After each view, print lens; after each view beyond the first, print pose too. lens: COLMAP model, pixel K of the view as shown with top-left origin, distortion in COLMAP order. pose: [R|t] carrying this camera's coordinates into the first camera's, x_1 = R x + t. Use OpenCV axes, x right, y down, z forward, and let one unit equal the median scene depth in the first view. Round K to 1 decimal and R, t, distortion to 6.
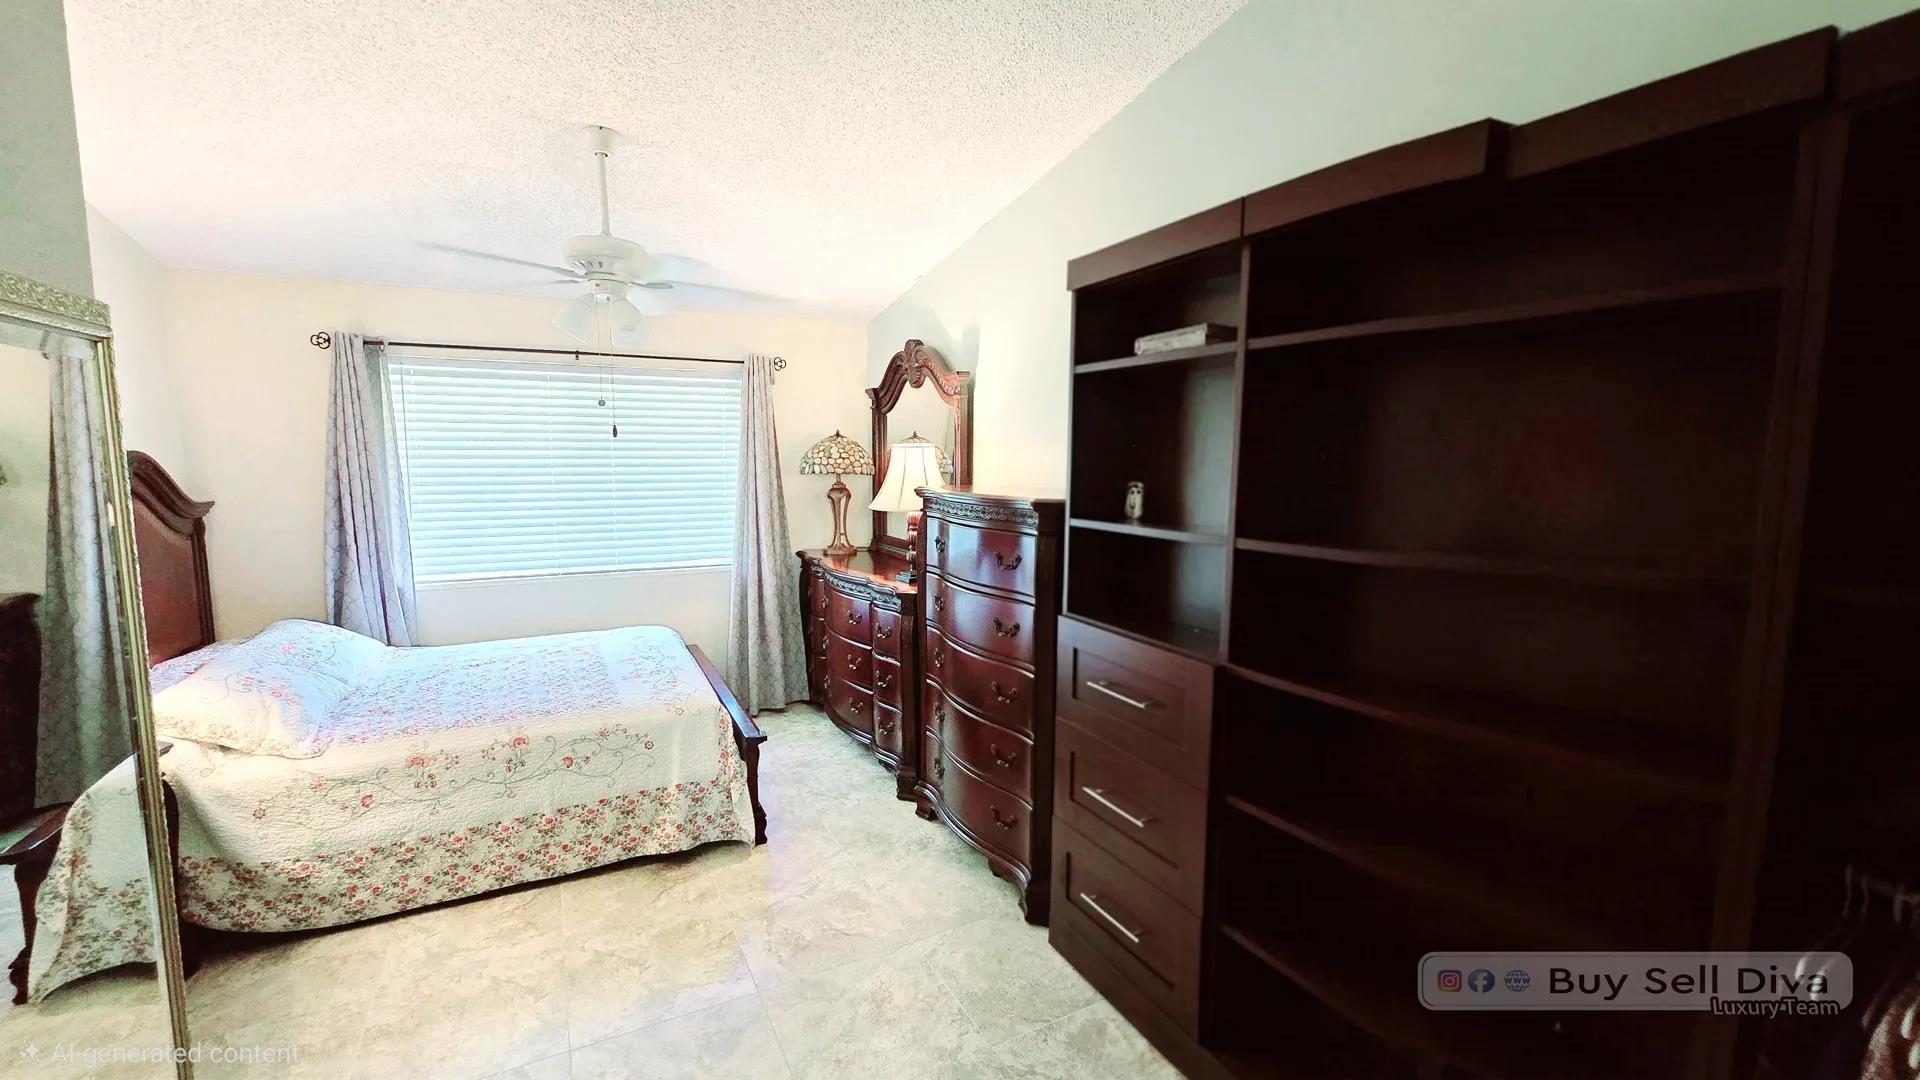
lens RADIAL K [[797.5, 0, 960.0], [0, 797.5, 540.0], [0, 0, 1]] dist [-0.000436, -0.000084]
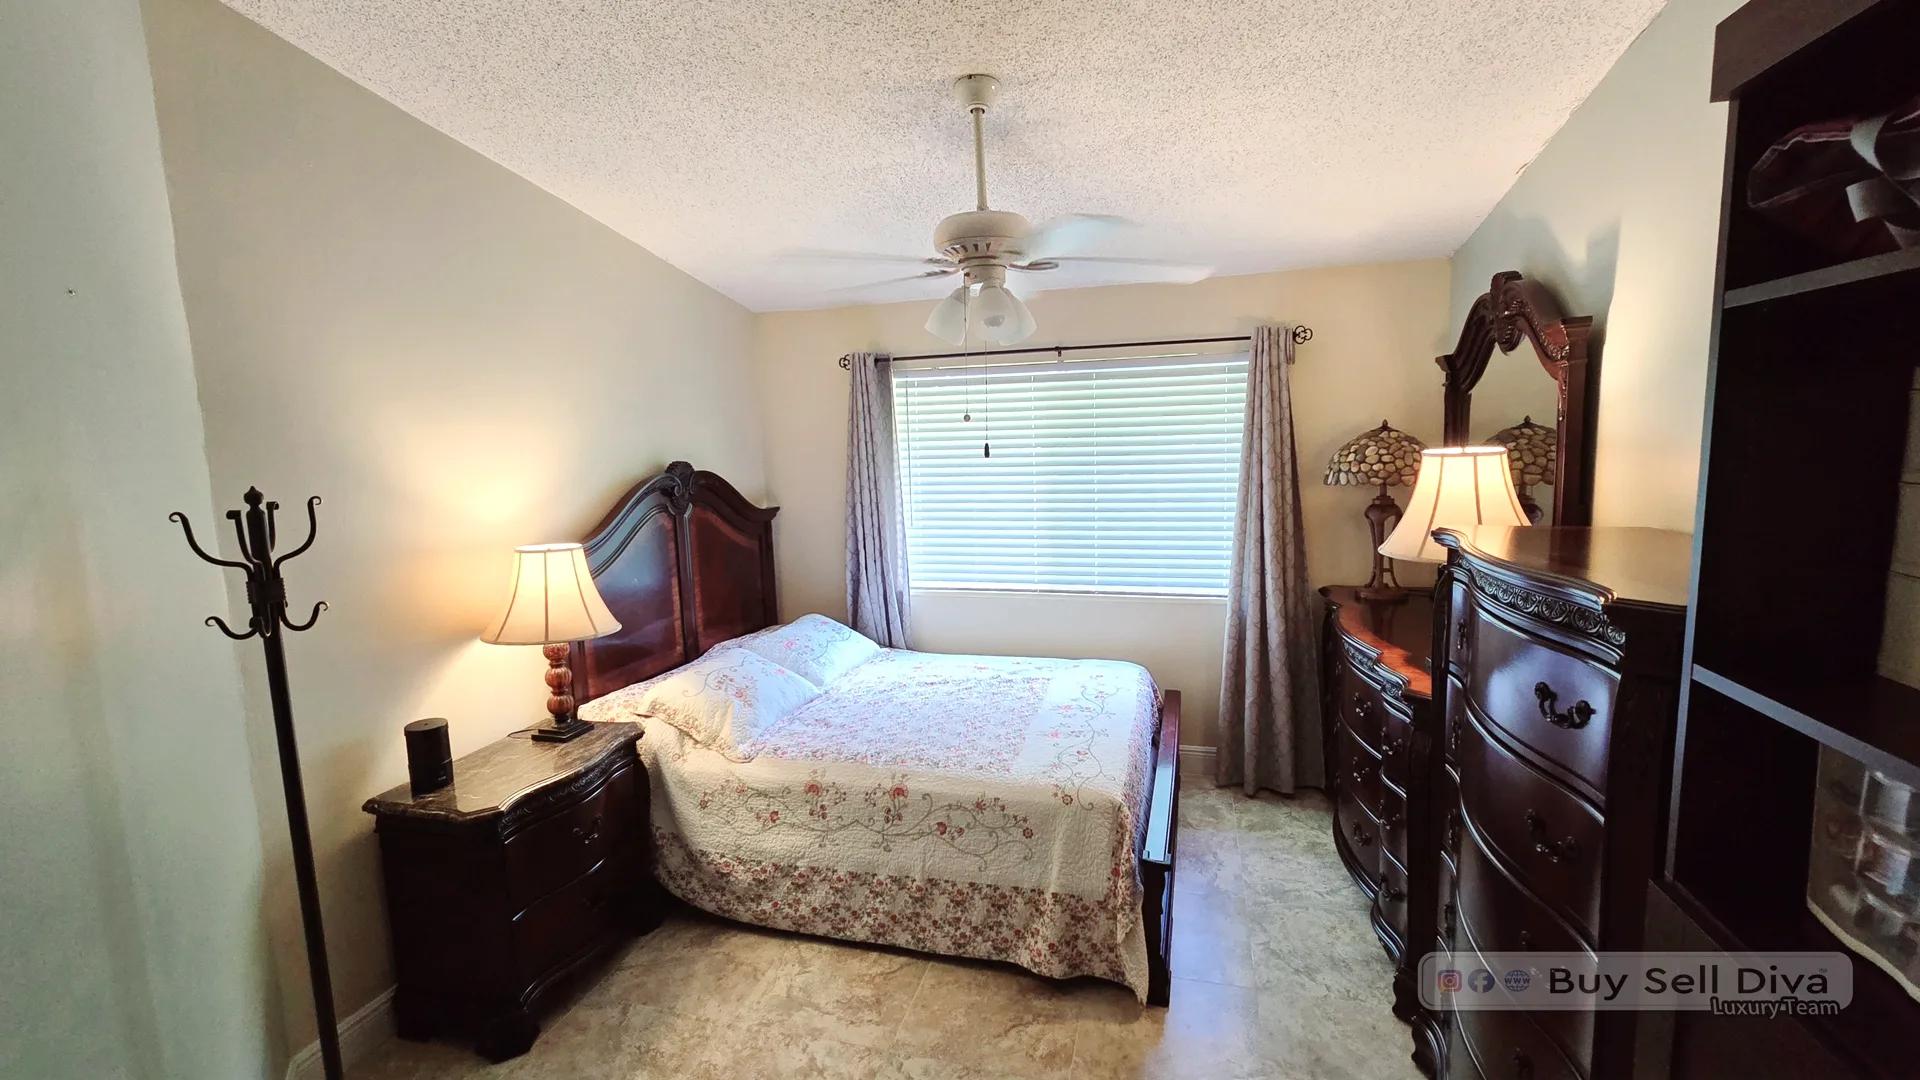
lens RADIAL K [[828.3, 0, 956.6], [0, 828.3, 531.7], [0, 0, 1]] dist [-0.000307, 0.000098]
pose [[0.718610, 0.054938, -0.693239, 0.127499], [-0.044776, 0.998461, 0.032711, -0.074256], [0.693970, 0.007534, 0.719965, 0.343048]]
